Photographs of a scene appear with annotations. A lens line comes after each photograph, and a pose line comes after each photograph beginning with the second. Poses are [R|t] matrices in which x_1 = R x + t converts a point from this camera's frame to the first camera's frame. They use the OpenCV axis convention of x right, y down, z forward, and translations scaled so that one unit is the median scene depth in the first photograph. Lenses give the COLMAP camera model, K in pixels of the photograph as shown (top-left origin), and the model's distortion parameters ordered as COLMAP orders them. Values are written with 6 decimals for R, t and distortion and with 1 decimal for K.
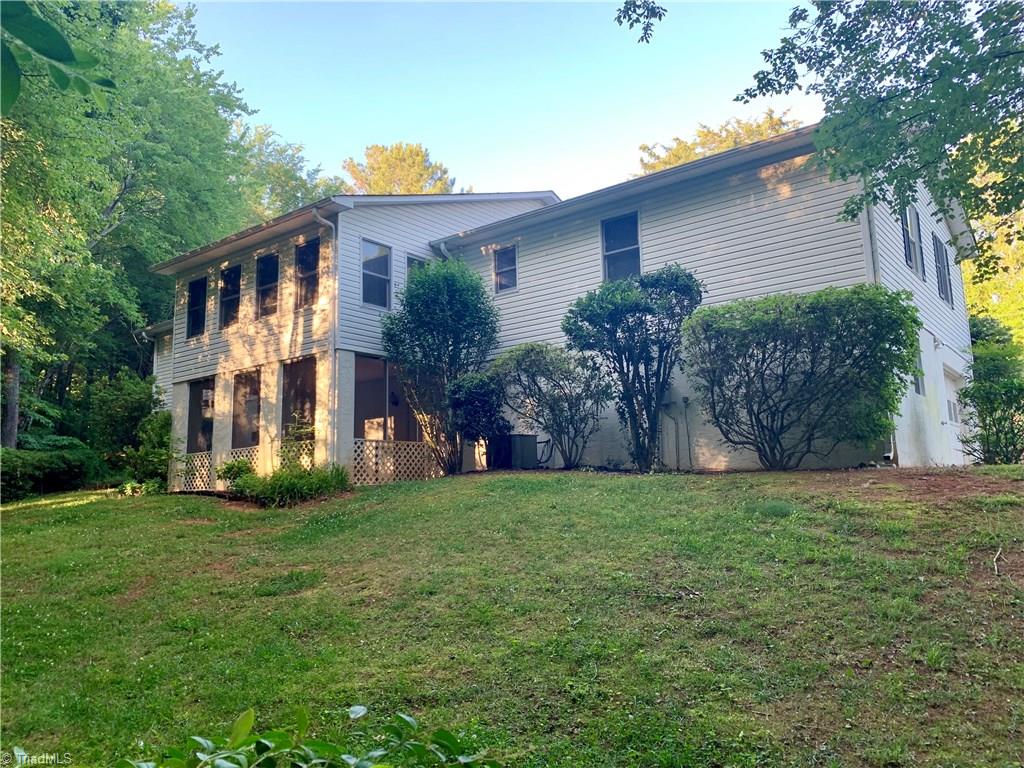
lens RADIAL K [[778.6, 0, 509.6], [0, 778.6, 379.4], [0, 0, 1]] dist [0.002703, -0.006169]
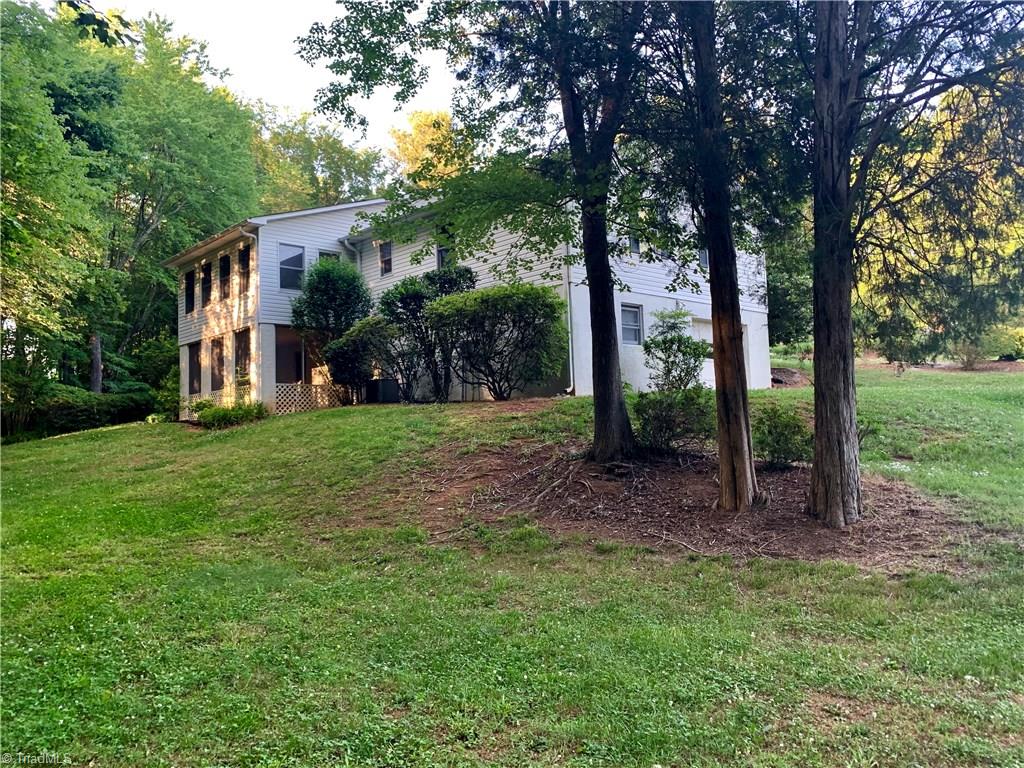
lens RADIAL K [[778.6, 0, 514.6], [0, 778.6, 384.4], [0, 0, 1]] dist [0.002703, -0.006169]
pose [[0.988510, -0.018081, -0.150068, 0.436178], [0.031995, 0.995352, 0.090829, -0.038617], [0.147728, -0.094587, 0.984495, -0.356285]]
